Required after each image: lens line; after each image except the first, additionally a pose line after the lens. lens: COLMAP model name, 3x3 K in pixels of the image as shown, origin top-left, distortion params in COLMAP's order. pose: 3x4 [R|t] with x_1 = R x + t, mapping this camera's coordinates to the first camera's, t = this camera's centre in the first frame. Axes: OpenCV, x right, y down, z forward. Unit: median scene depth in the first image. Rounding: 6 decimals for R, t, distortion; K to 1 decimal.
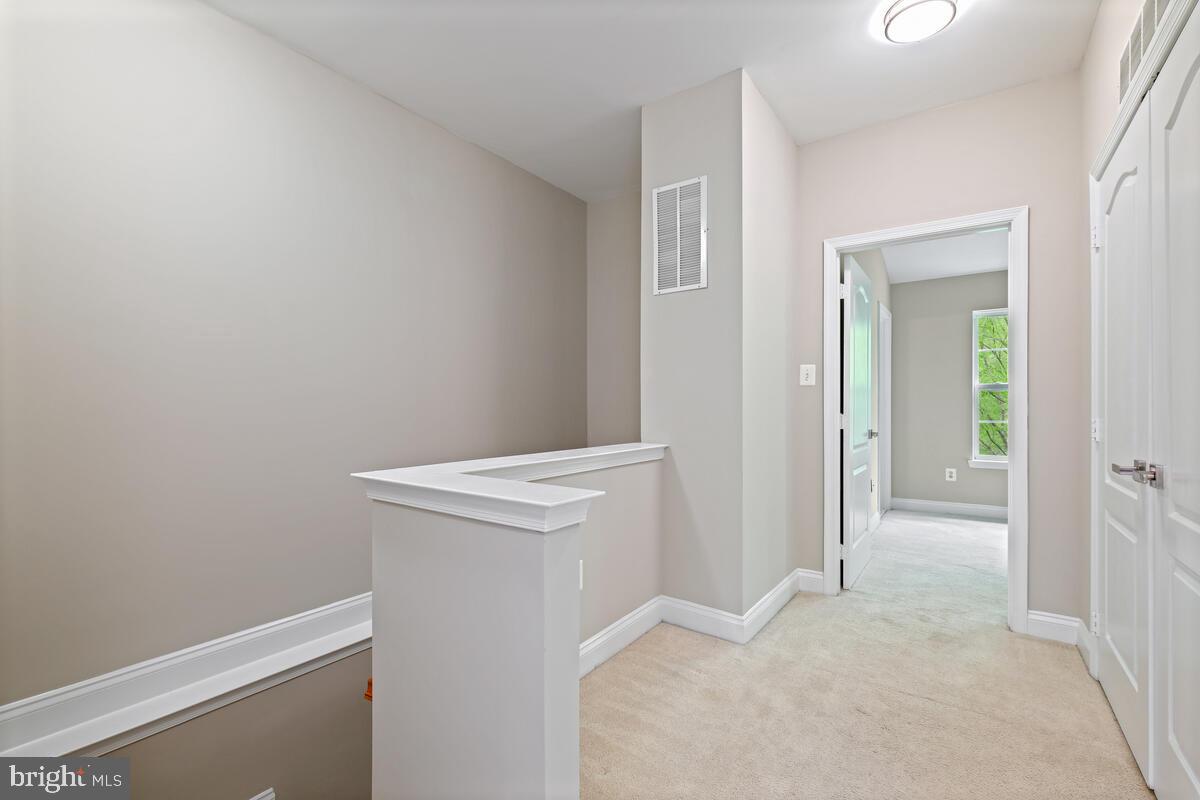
lens RADIAL K [[517.2, 0, 600.0], [0, 517.2, 400.0], [0, 0, 1]] dist [-0.027013, 0.000077]
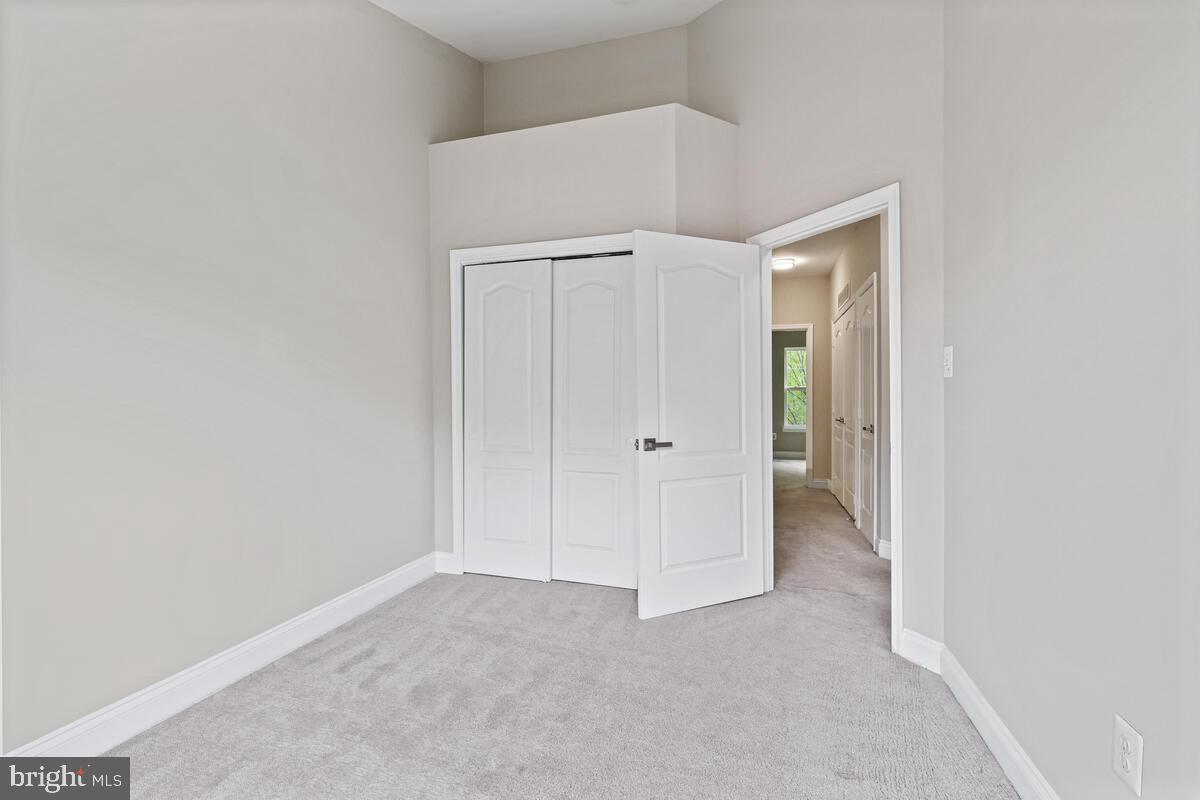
lens RADIAL K [[526.0, 0, 601.8], [0, 526.0, 391.3], [0, 0, 1]] dist [-0.000415, -0.000035]
pose [[0.952271, -0.014954, 0.304888, -0.998180], [0.008521, 0.999712, 0.022422, -0.096474], [-0.305136, -0.018754, 0.952124, -1.217384]]
